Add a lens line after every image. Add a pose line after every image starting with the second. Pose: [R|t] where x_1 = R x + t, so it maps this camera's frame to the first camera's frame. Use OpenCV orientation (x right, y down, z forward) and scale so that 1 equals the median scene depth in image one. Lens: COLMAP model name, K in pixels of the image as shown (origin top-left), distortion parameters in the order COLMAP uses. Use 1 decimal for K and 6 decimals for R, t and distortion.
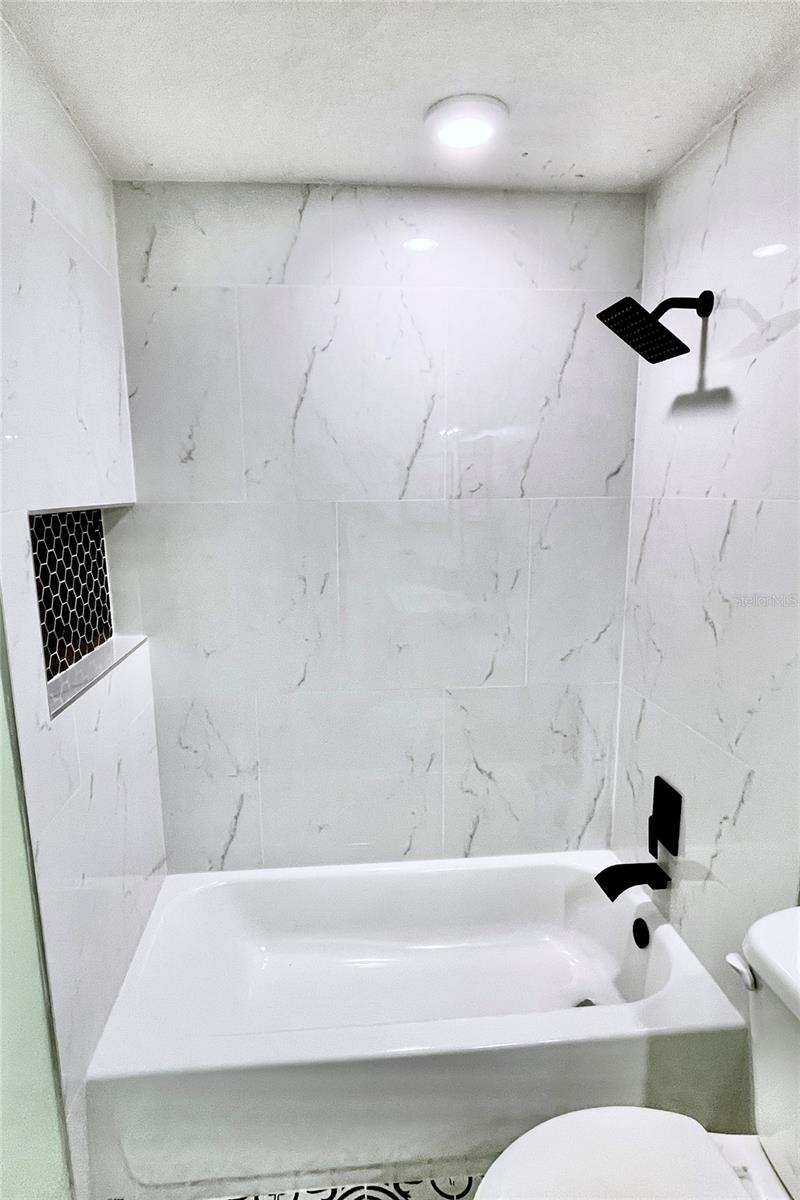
lens RADIAL K [[645.1, 0, 367.6], [0, 645.1, 601.8], [0, 0, 1]] dist [0.003941, -0.000796]
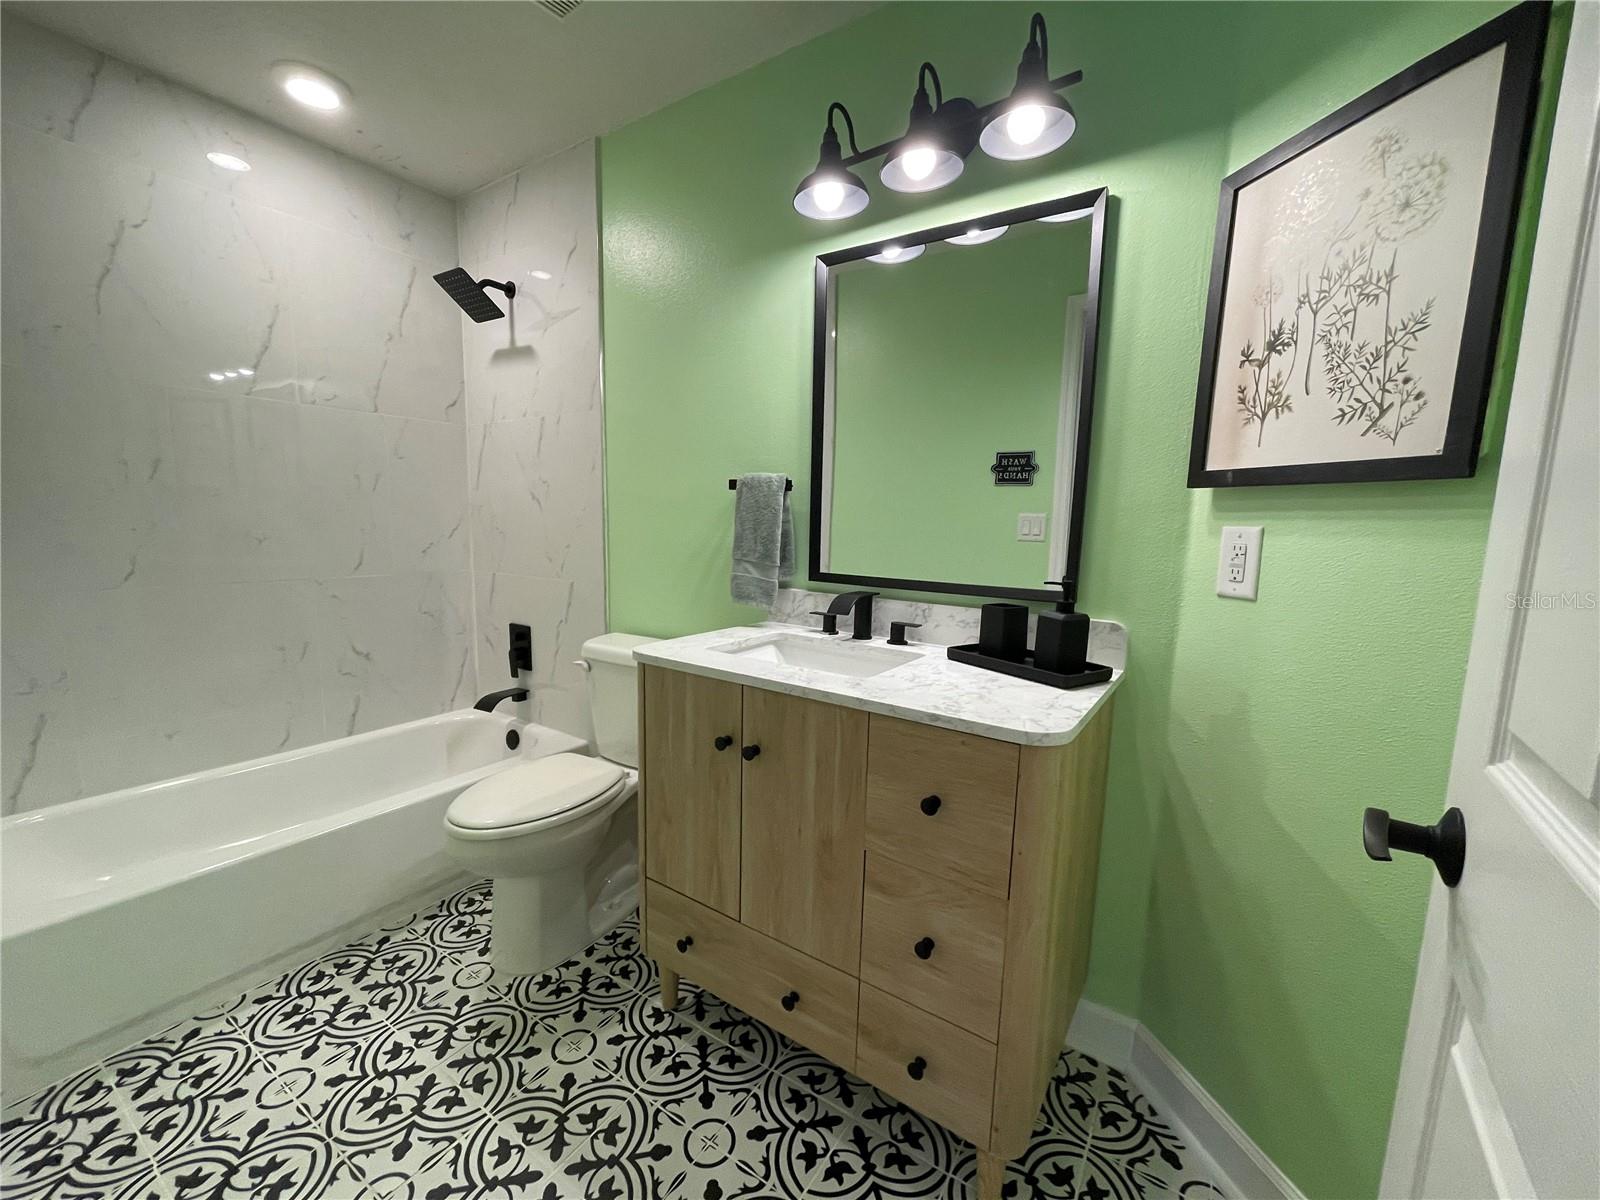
lens RADIAL K [[645.9, 0, 800.0], [0, 645.9, 600.0], [0, 0, 1]] dist [0.000557, -0.000224]
pose [[0.604331, -0.077064, 0.792998, -0.281282], [0.112417, 0.993602, 0.010888, 0.278600], [-0.788763, 0.082566, 0.609127, -0.352460]]
